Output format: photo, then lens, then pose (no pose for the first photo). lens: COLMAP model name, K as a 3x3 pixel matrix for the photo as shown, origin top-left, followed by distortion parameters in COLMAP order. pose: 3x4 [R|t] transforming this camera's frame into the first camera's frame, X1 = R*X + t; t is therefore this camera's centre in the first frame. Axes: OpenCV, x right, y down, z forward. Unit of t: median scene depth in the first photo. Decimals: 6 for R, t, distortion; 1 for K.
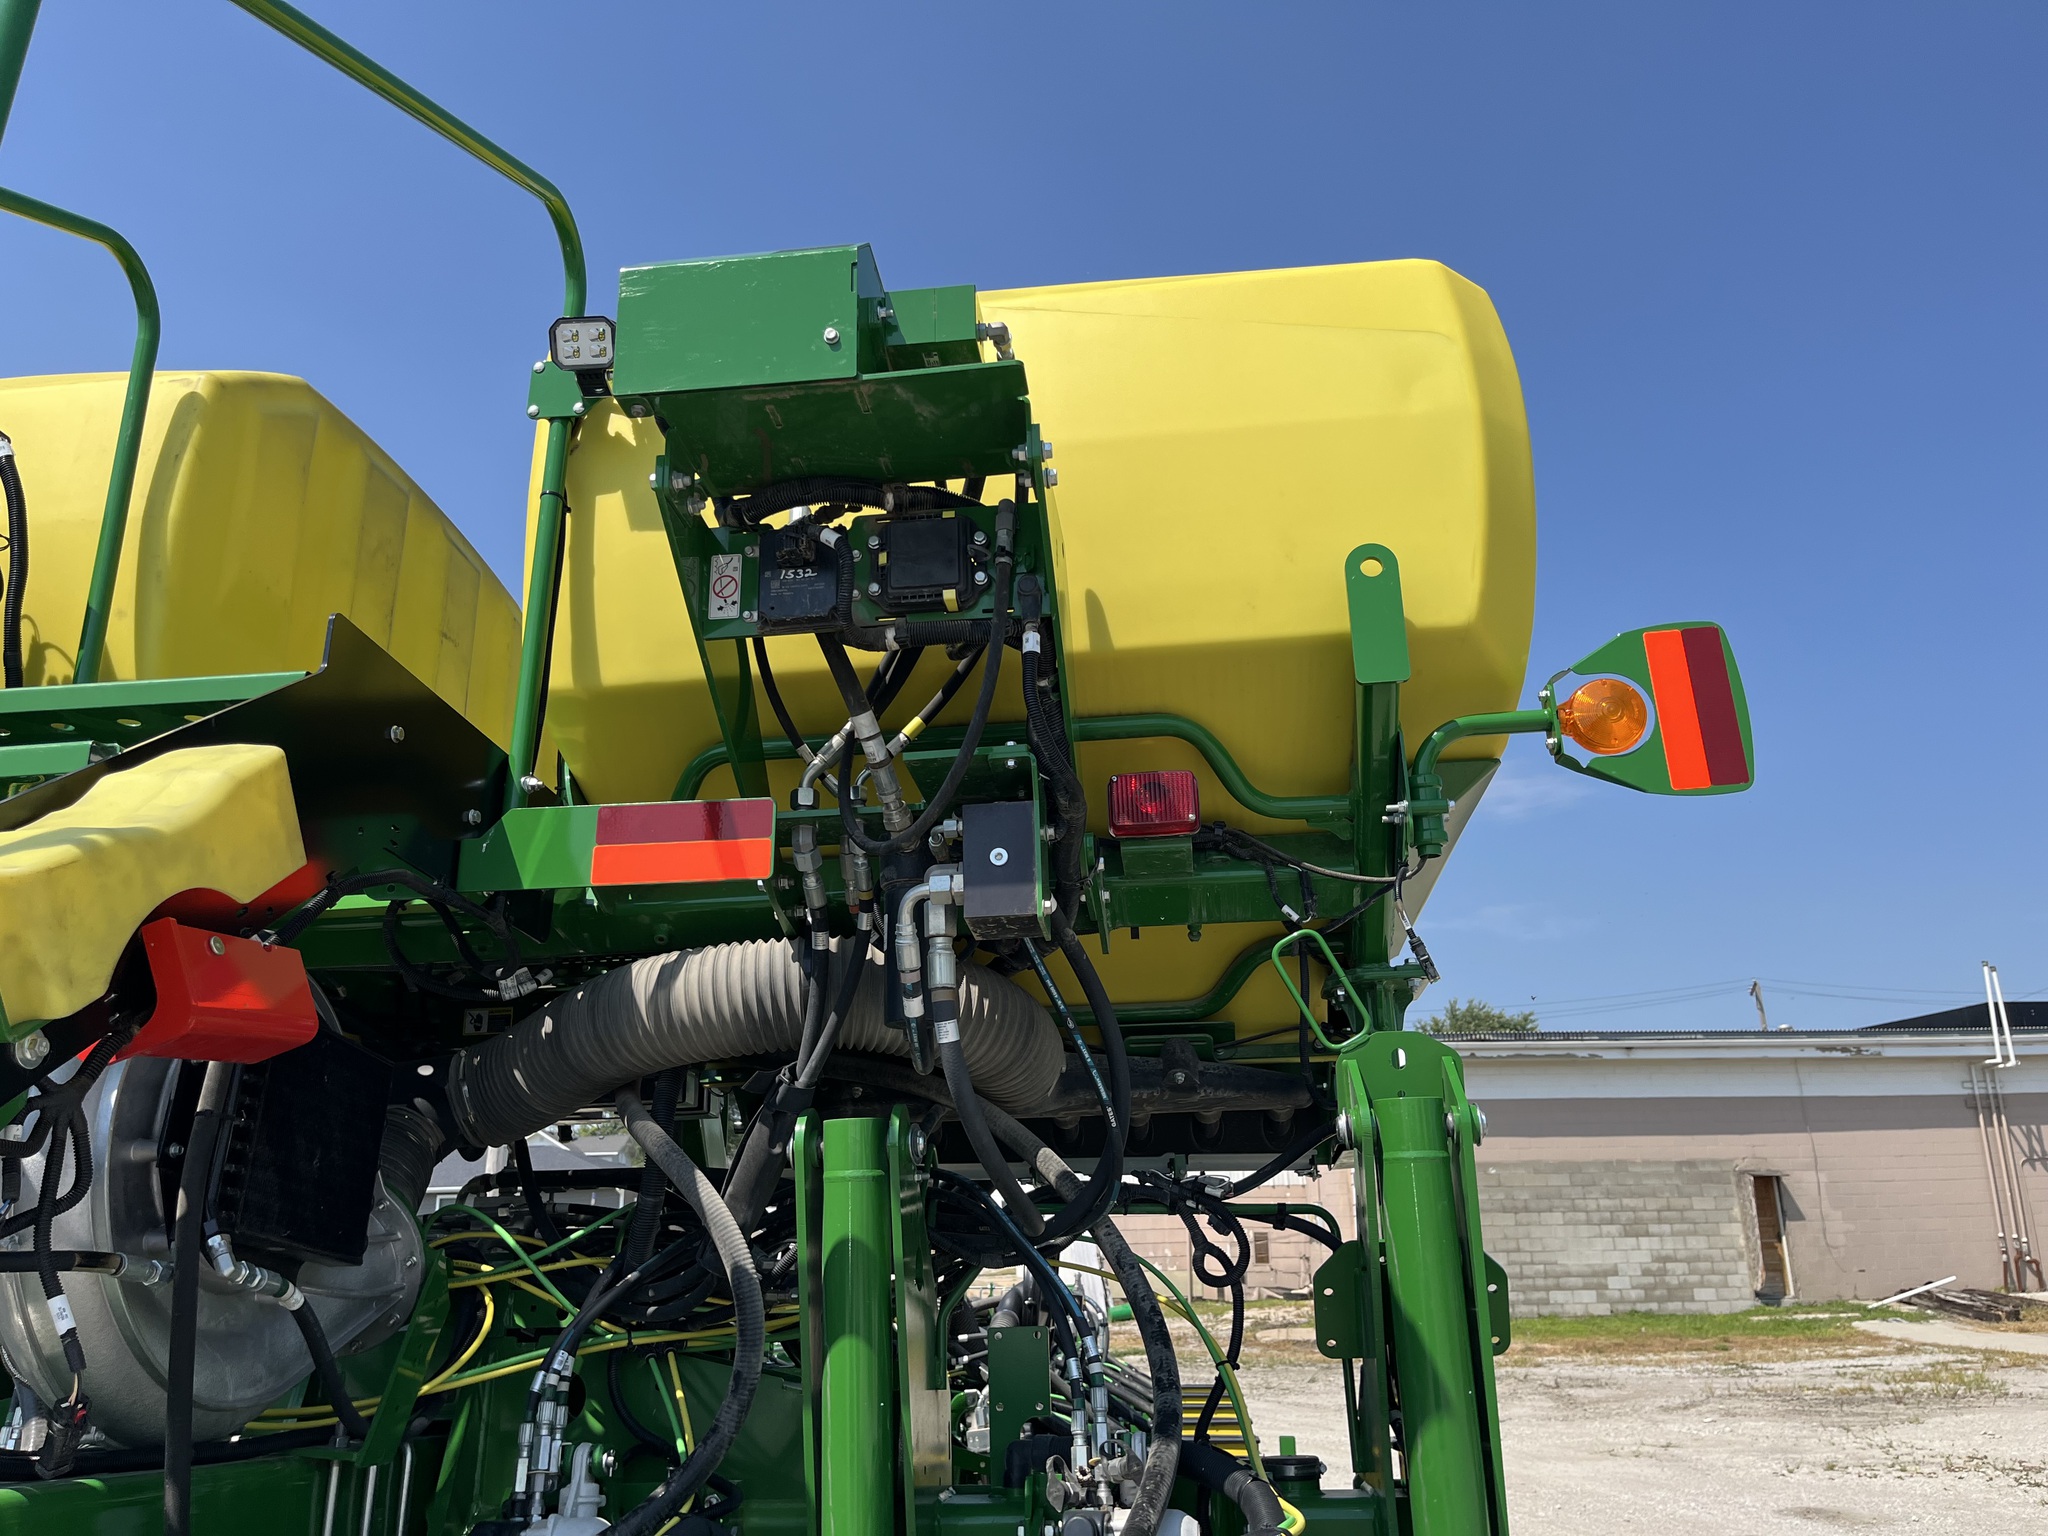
lens RADIAL K [[1557.9, 0, 1021.8], [0, 1557.9, 779.3], [0, 0, 1]] dist [0.074866, -0.096477]
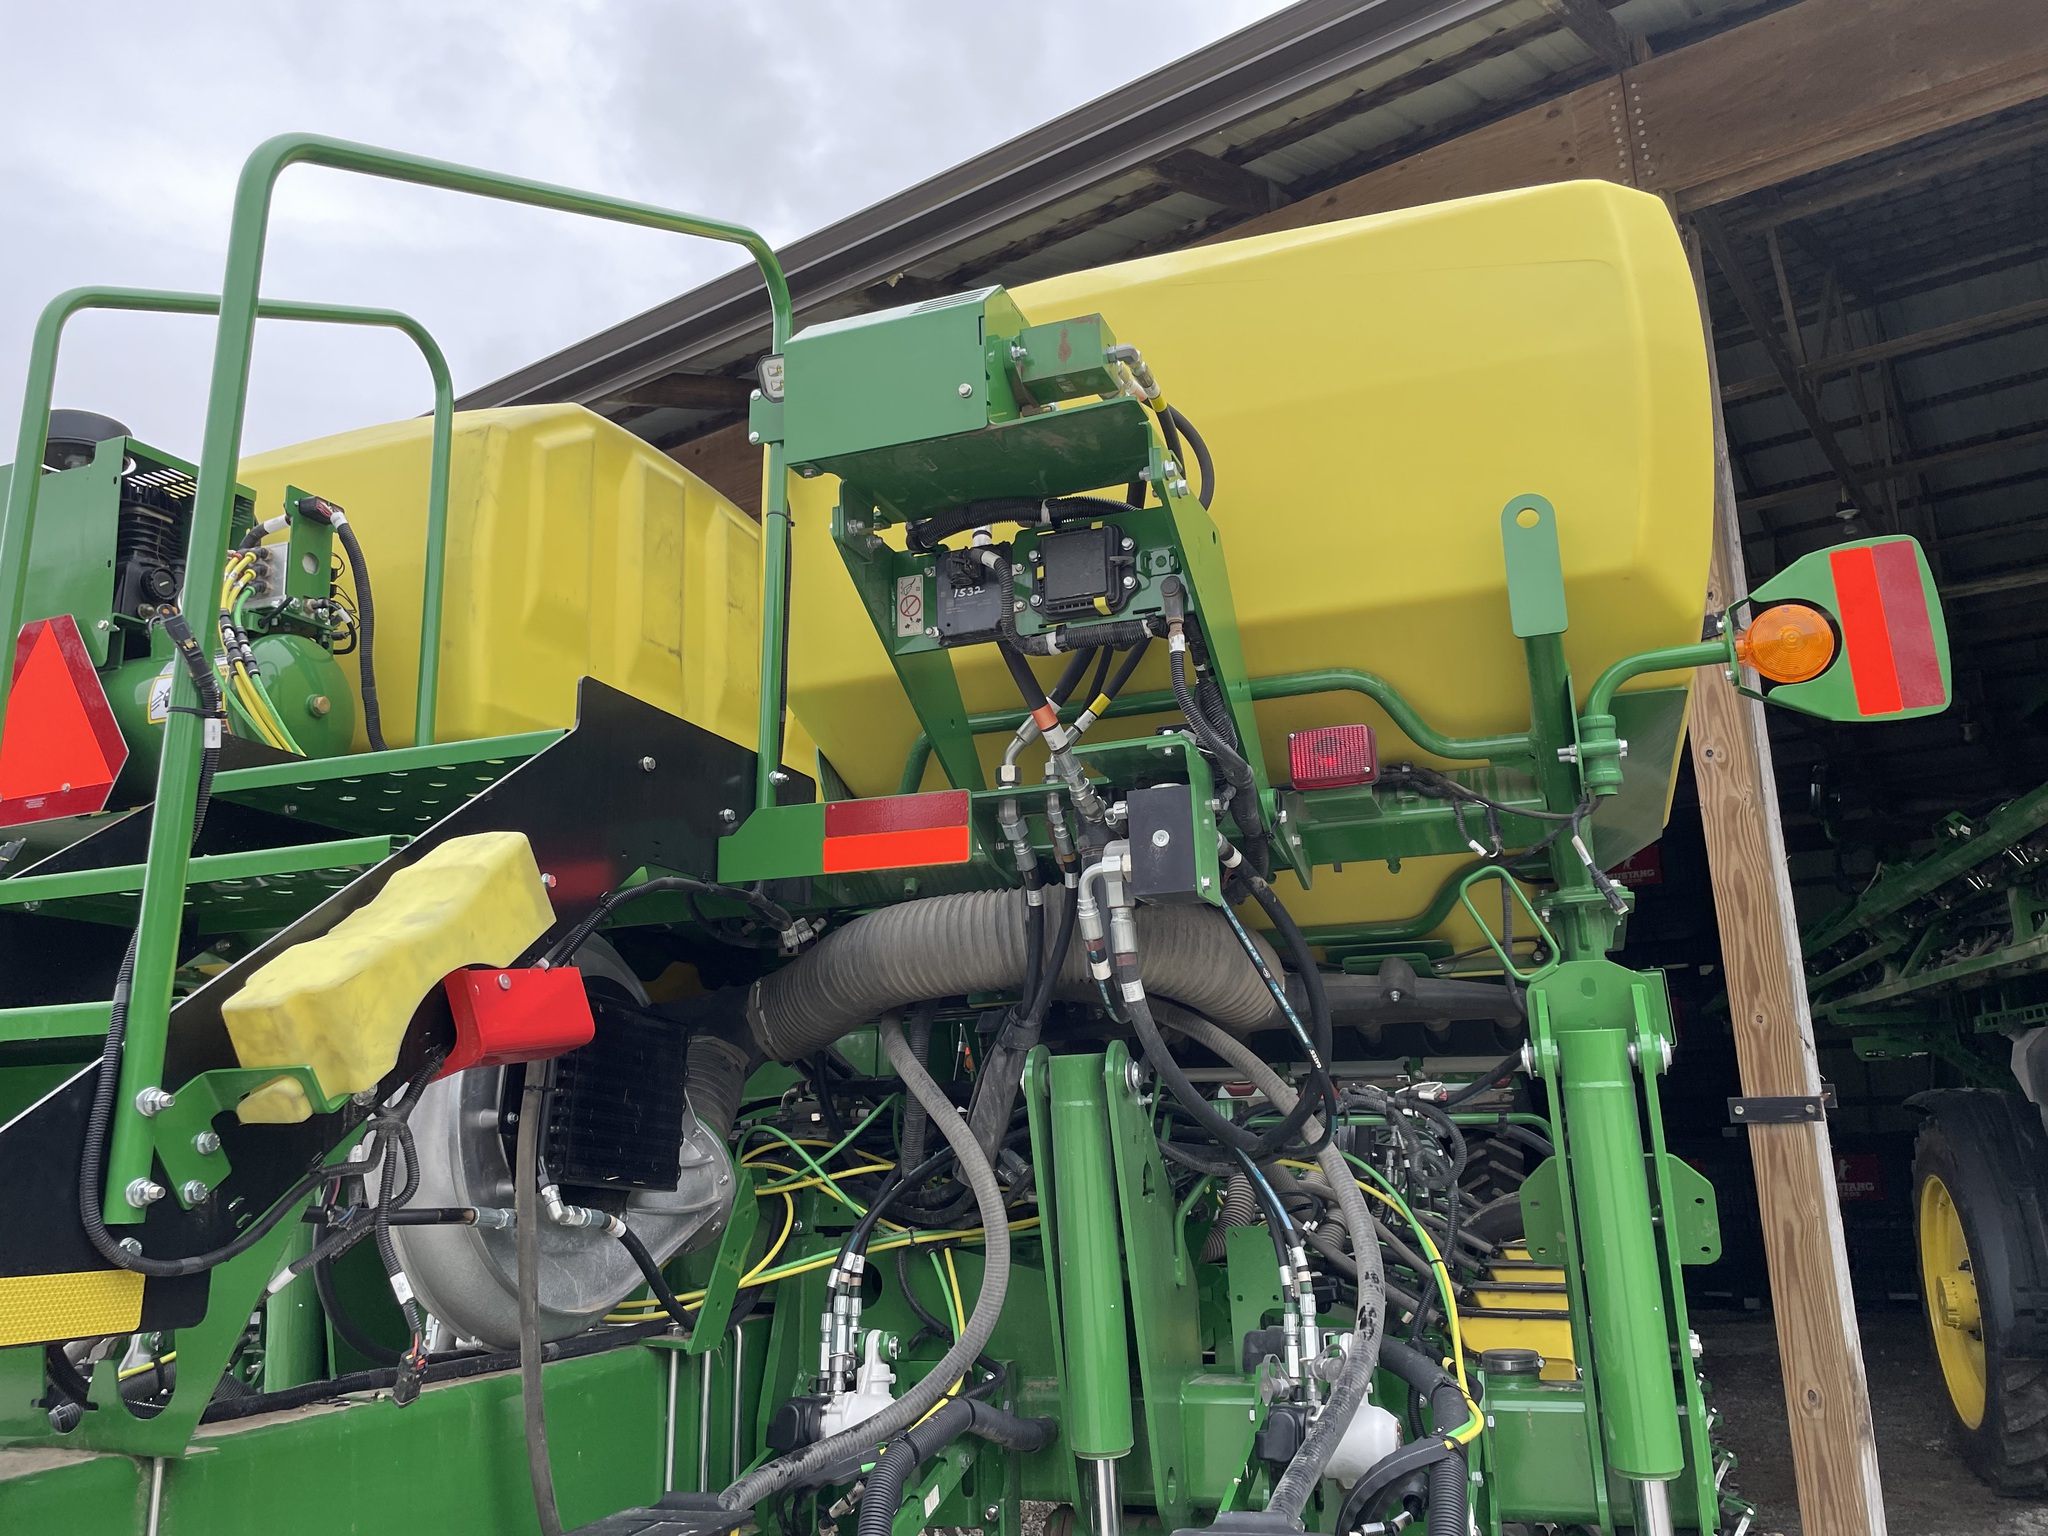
lens RADIAL K [[1557.9, 0, 1046.1], [0, 1557.9, 726.0], [0, 0, 1]] dist [0.074866, -0.096477]
pose [[0.973935, -0.066113, -0.216976, 0.140226], [0.084076, 0.993662, 0.074617, -0.110287], [0.210668, -0.090915, 0.973321, -0.077547]]
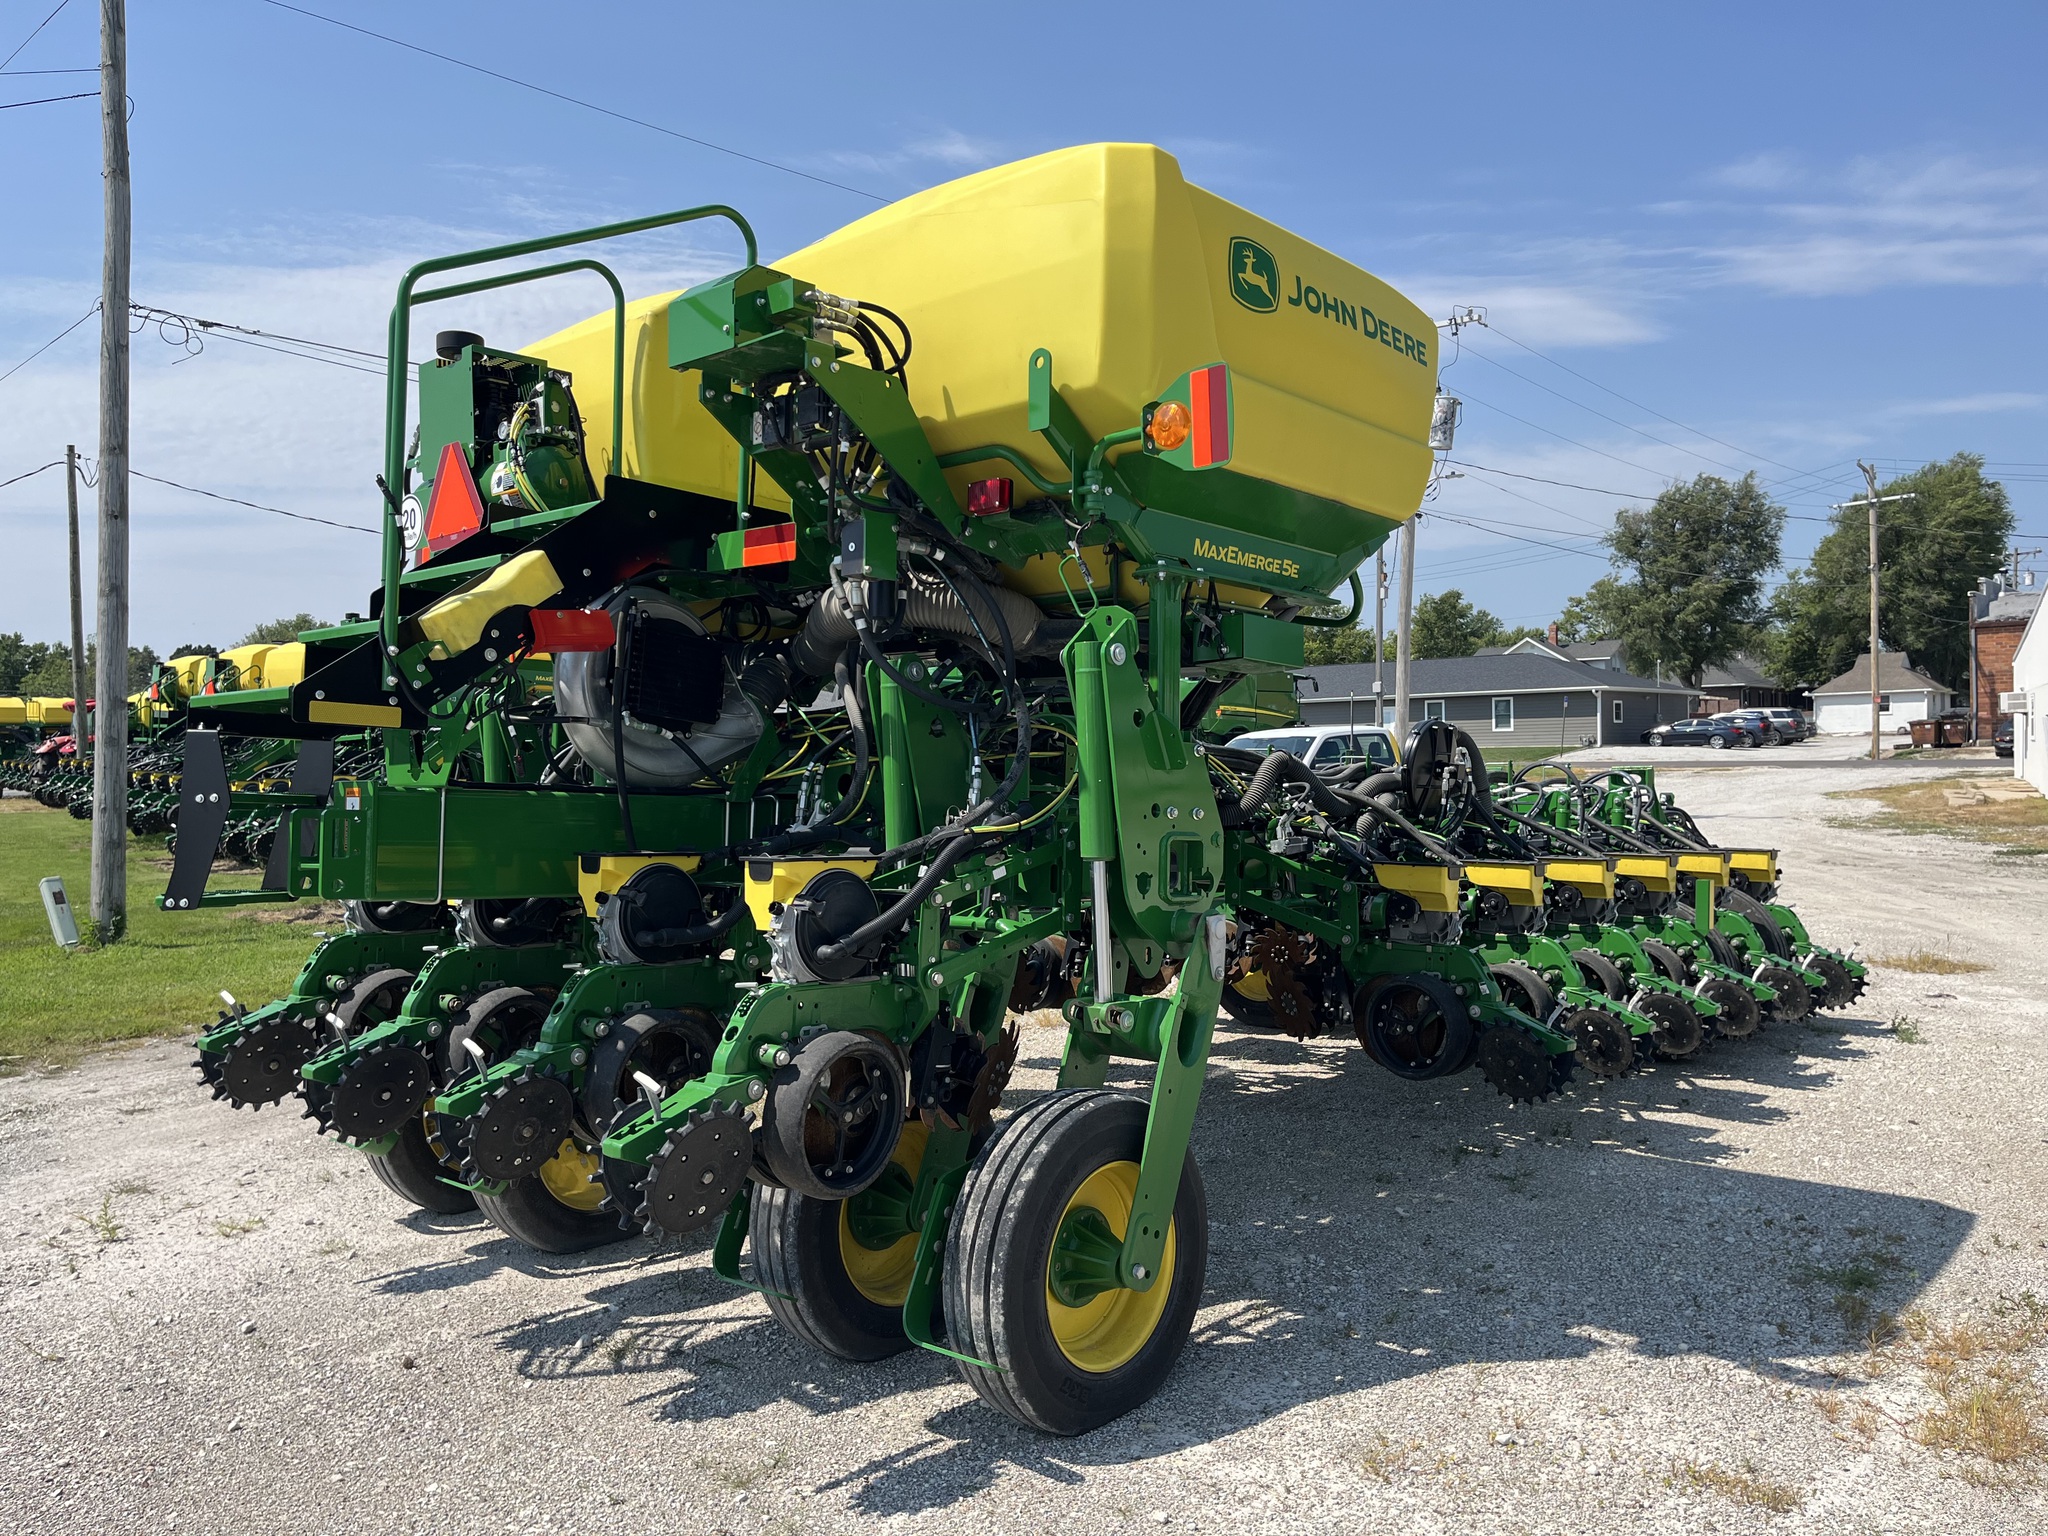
lens RADIAL K [[1557.9, 0, 1007.9], [0, 1557.9, 766.7], [0, 0, 1]] dist [0.074866, -0.096477]
pose [[0.809293, 0.010744, -0.587308, 1.372579], [0.164641, 0.955608, 0.244351, -0.145489], [0.563861, -0.294446, 0.771597, -0.630117]]
